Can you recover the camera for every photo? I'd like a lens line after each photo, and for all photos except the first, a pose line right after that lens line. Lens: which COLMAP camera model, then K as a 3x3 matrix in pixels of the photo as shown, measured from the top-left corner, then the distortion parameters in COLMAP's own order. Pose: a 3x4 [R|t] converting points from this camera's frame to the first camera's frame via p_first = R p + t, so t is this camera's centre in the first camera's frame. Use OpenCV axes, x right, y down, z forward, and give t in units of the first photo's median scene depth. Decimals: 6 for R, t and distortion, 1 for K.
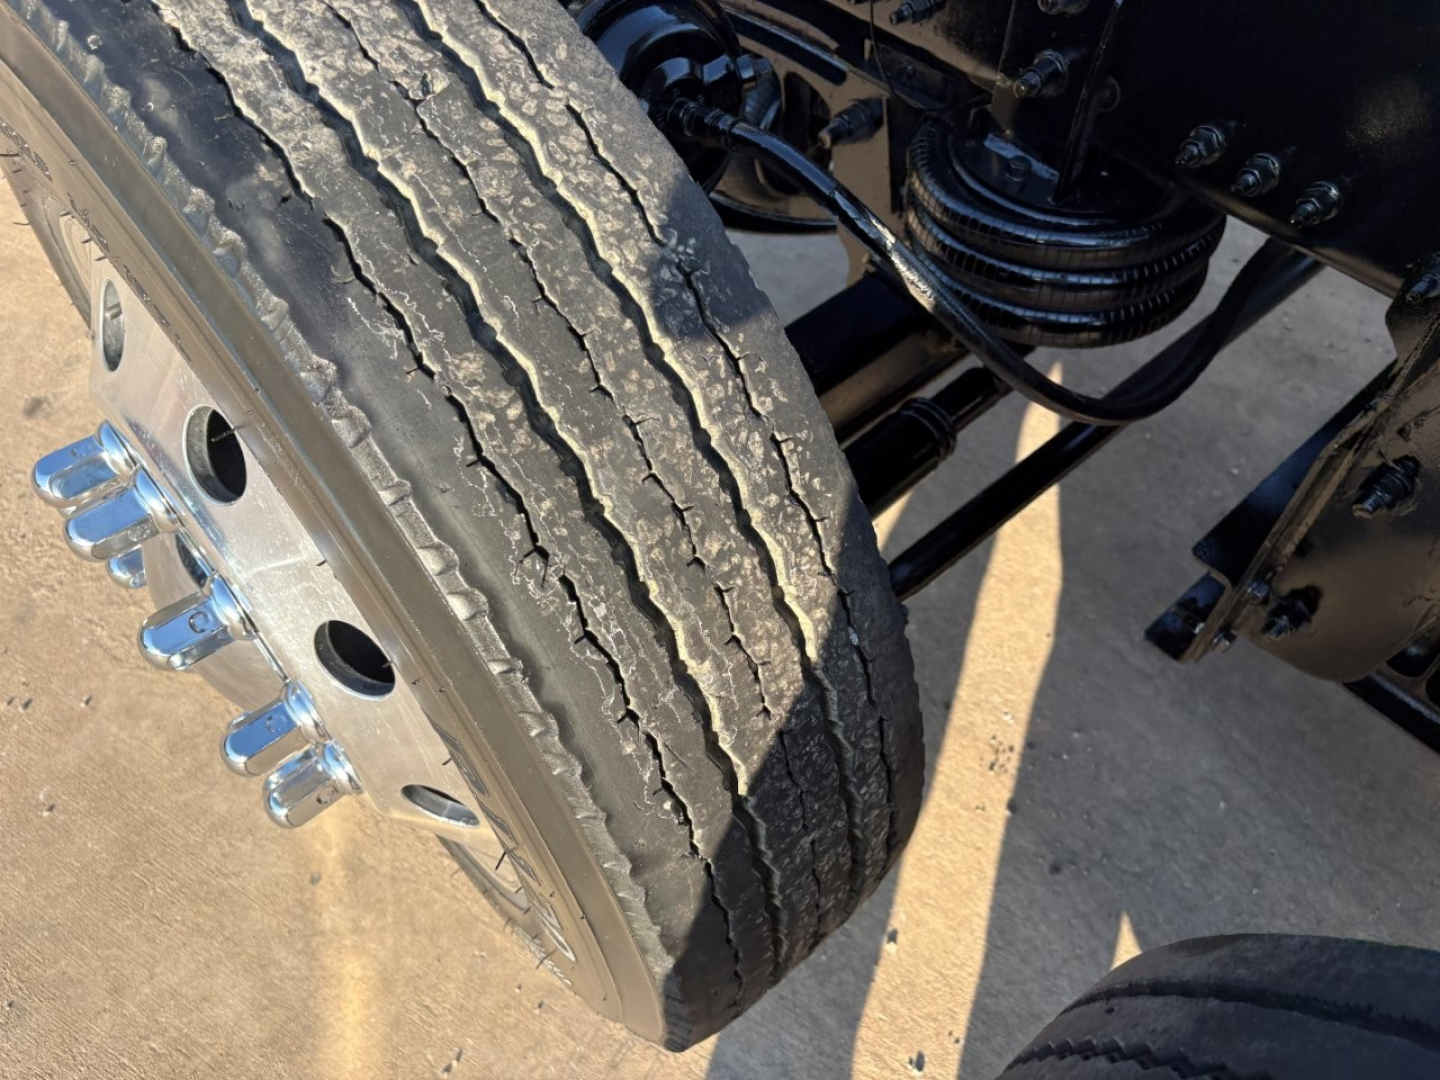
lens RADIAL K [[1057.2, 0, 720.0], [0, 1057.2, 540.0], [0, 0, 1]] dist [0.000070, -0.009384]
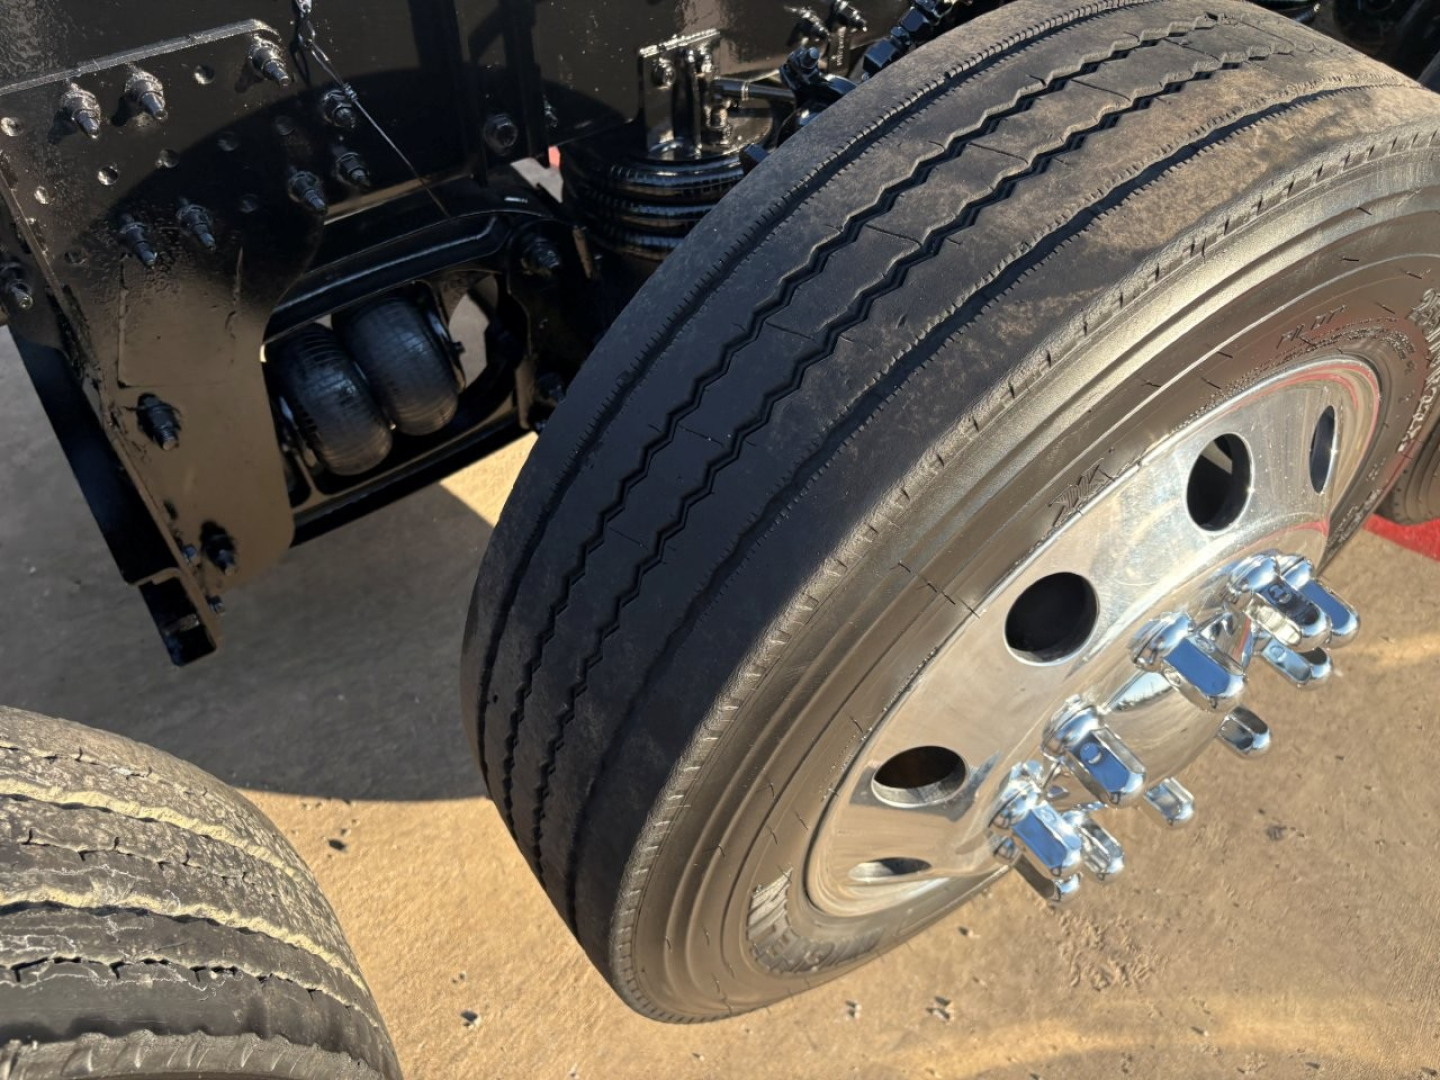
lens RADIAL K [[1057.2, 0, 720.0], [0, 1057.2, 540.0], [0, 0, 1]] dist [0.000070, -0.009384]
pose [[0.112337, -0.745519, 0.656949, -0.349339], [0.760902, 0.489741, 0.425656, -0.015983], [-0.639069, 0.452057, 0.622282, -0.132934]]
